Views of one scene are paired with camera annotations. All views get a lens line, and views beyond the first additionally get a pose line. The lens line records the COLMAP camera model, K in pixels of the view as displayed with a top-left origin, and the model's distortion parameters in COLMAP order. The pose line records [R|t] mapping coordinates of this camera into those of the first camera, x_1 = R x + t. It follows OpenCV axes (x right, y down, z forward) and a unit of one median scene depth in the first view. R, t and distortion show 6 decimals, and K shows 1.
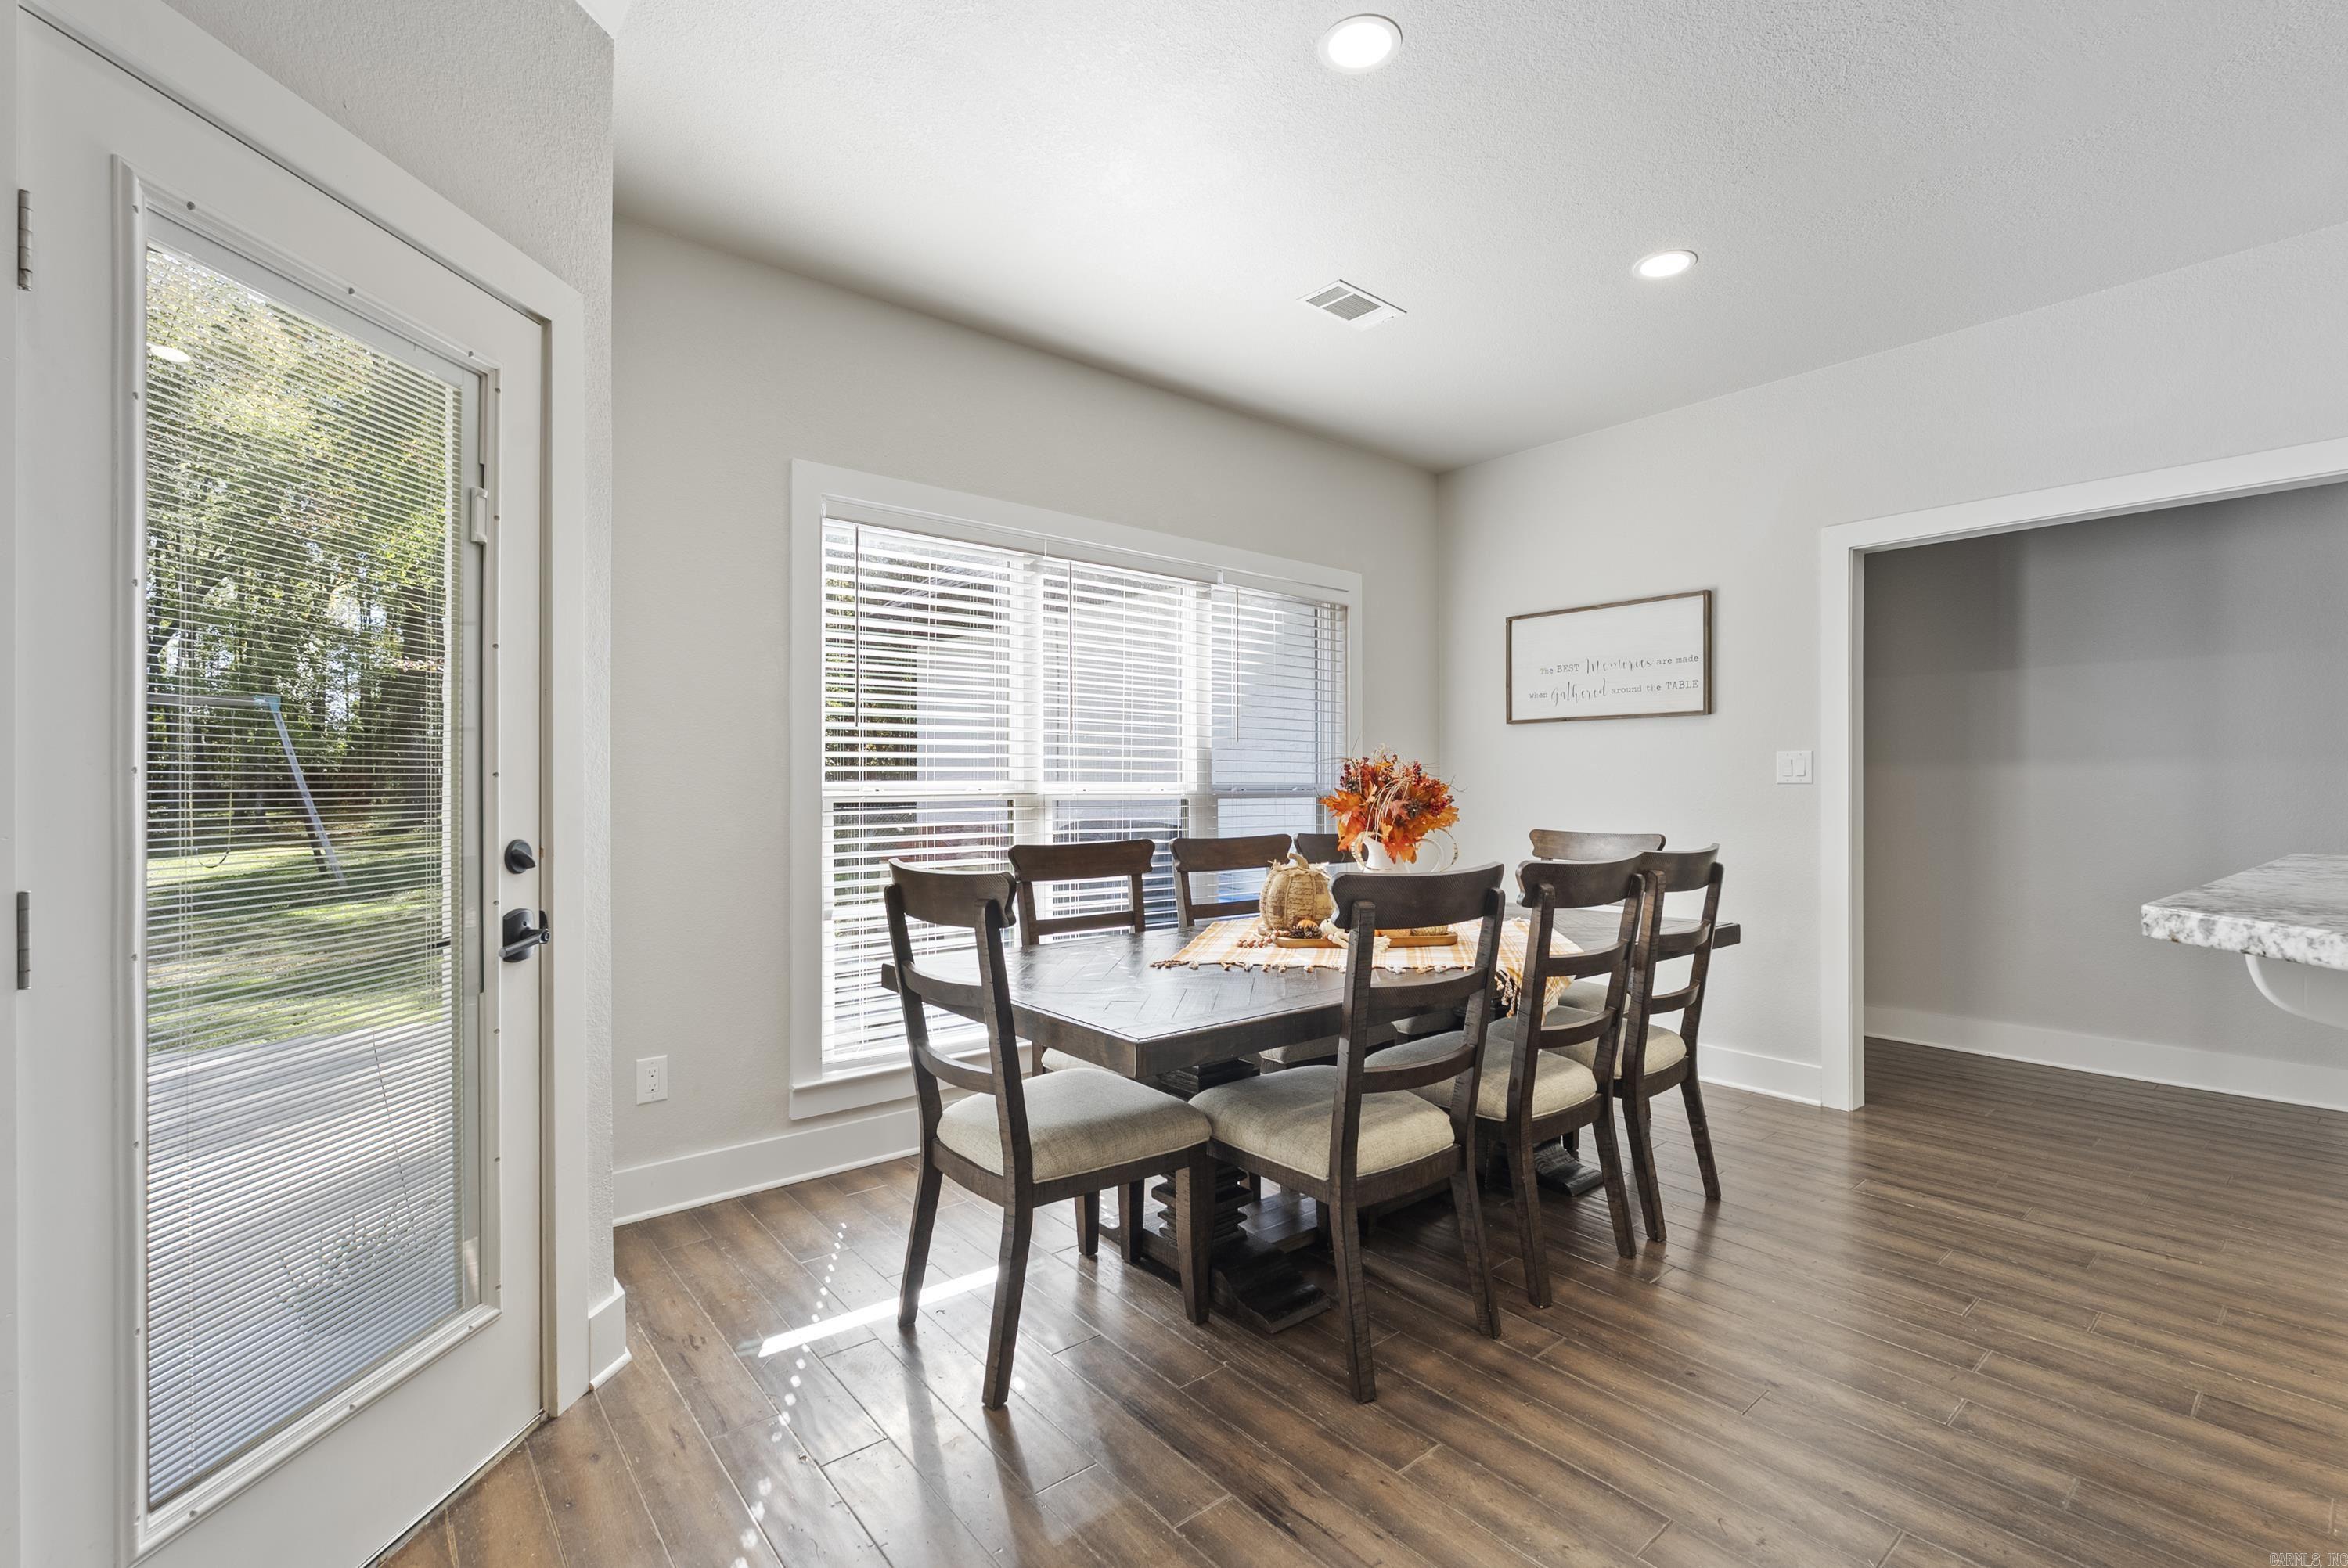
lens RADIAL K [[1037.2, 0, 1174.0], [0, 1037.2, 784.0], [0, 0, 1]] dist [-0.005650, 0.000576]
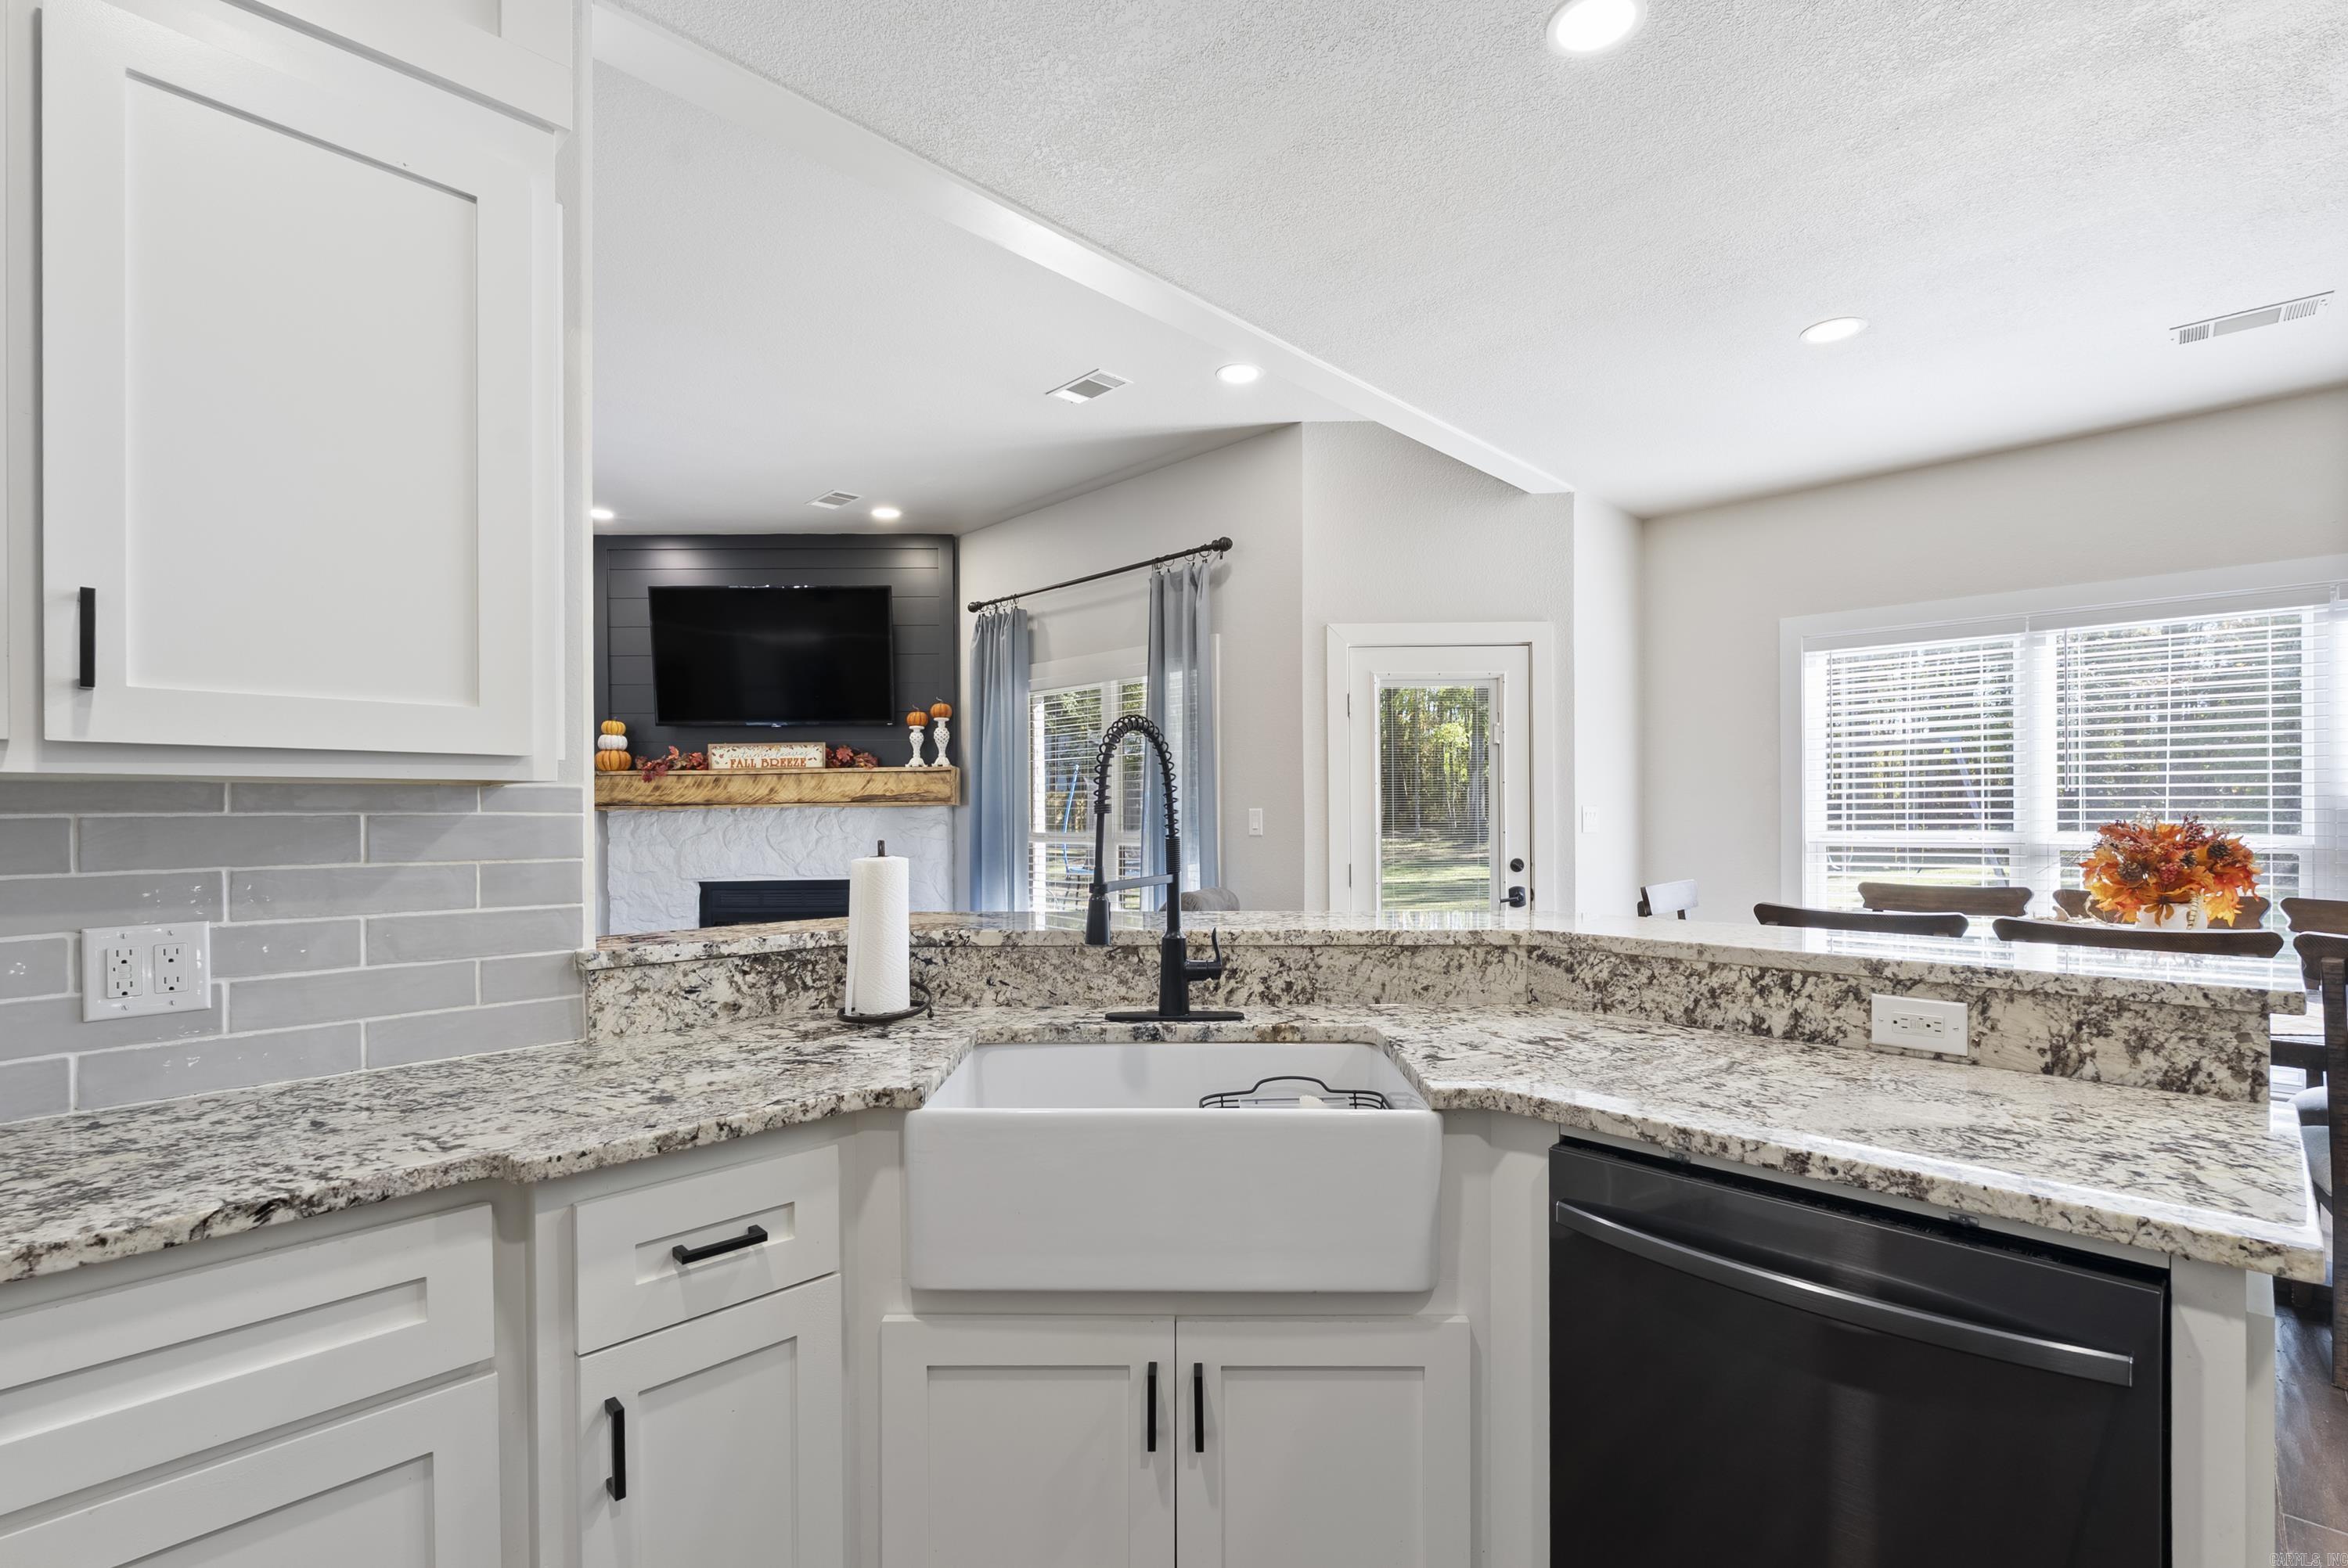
lens RADIAL K [[1049.6, 0, 1170.4], [0, 1049.6, 816.7], [0, 0, 1]] dist [-0.005381, -0.000178]
pose [[0.098288, 0.006087, -0.995139, 1.112144], [0.008203, 0.999942, 0.006926, -0.043158], [0.995124, -0.008844, 0.098232, -0.044526]]
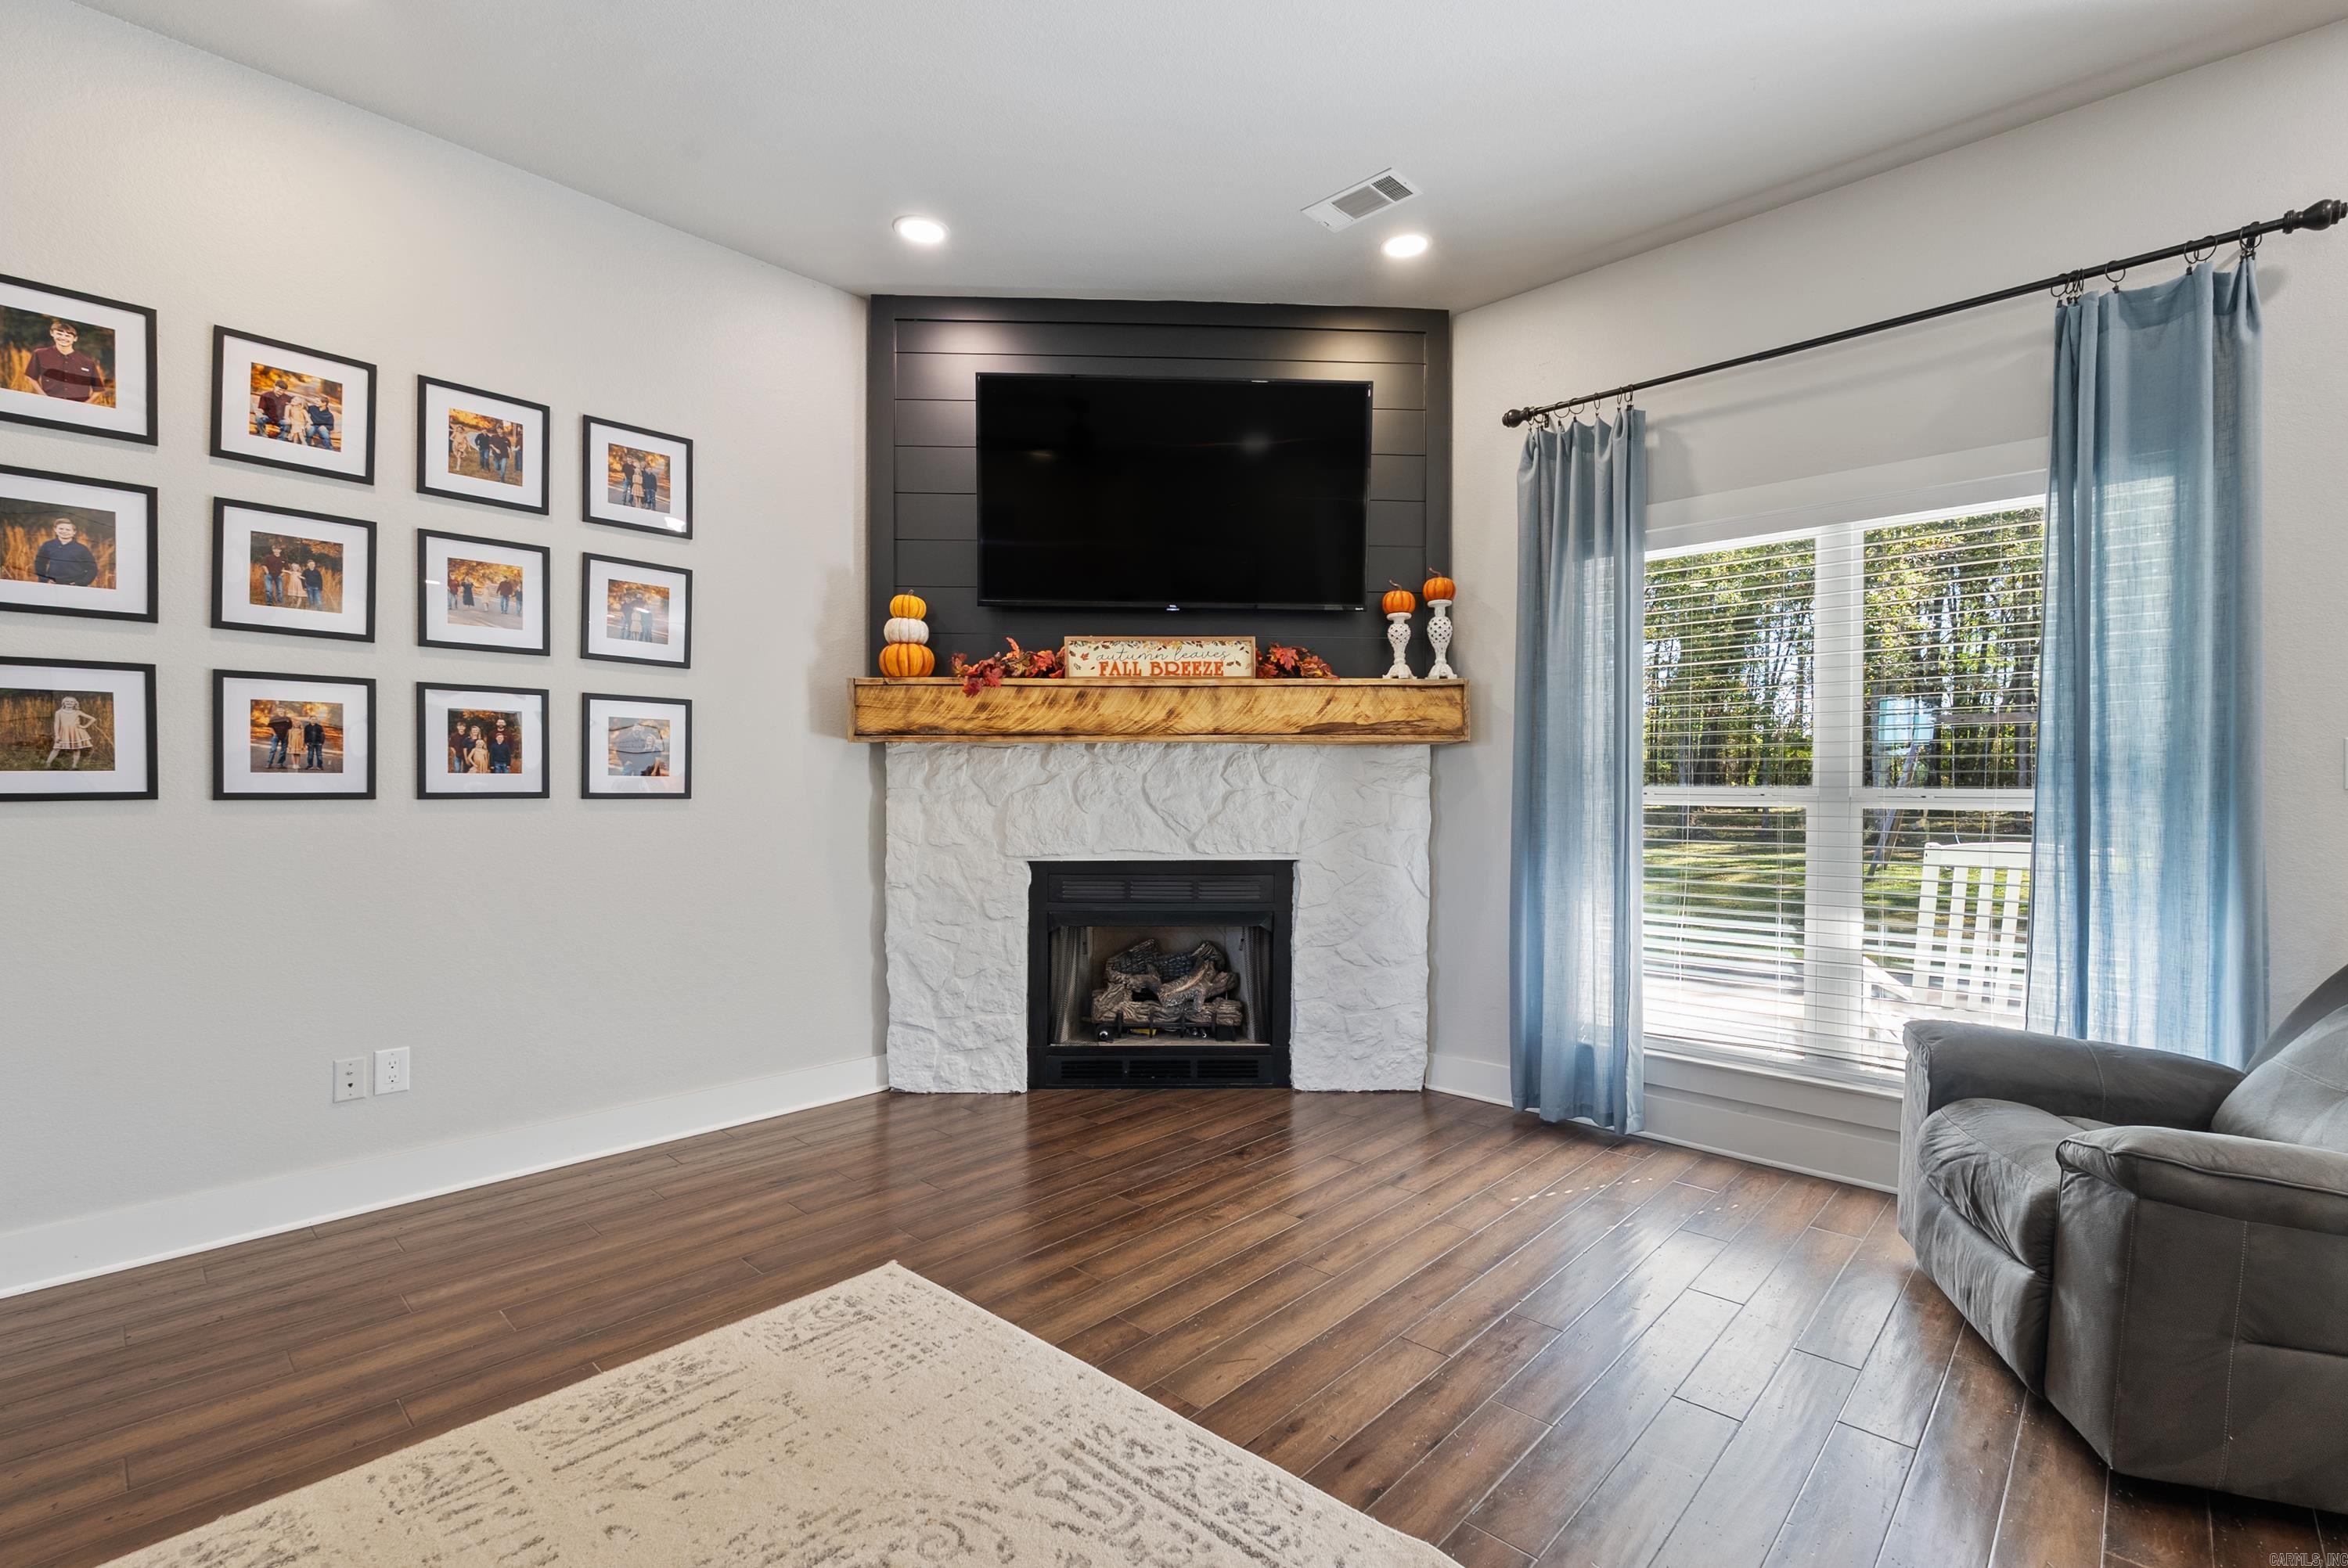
lens RADIAL K [[1041.4, 0, 1175.0], [0, 1041.4, 789.6], [0, 0, 1]] dist [-0.002873, -0.000132]
pose [[0.122766, 0.007310, -0.992409, 0.196637], [-0.004665, 0.999966, 0.006788, -0.002650], [0.992425, 0.003796, 0.122796, -0.793952]]
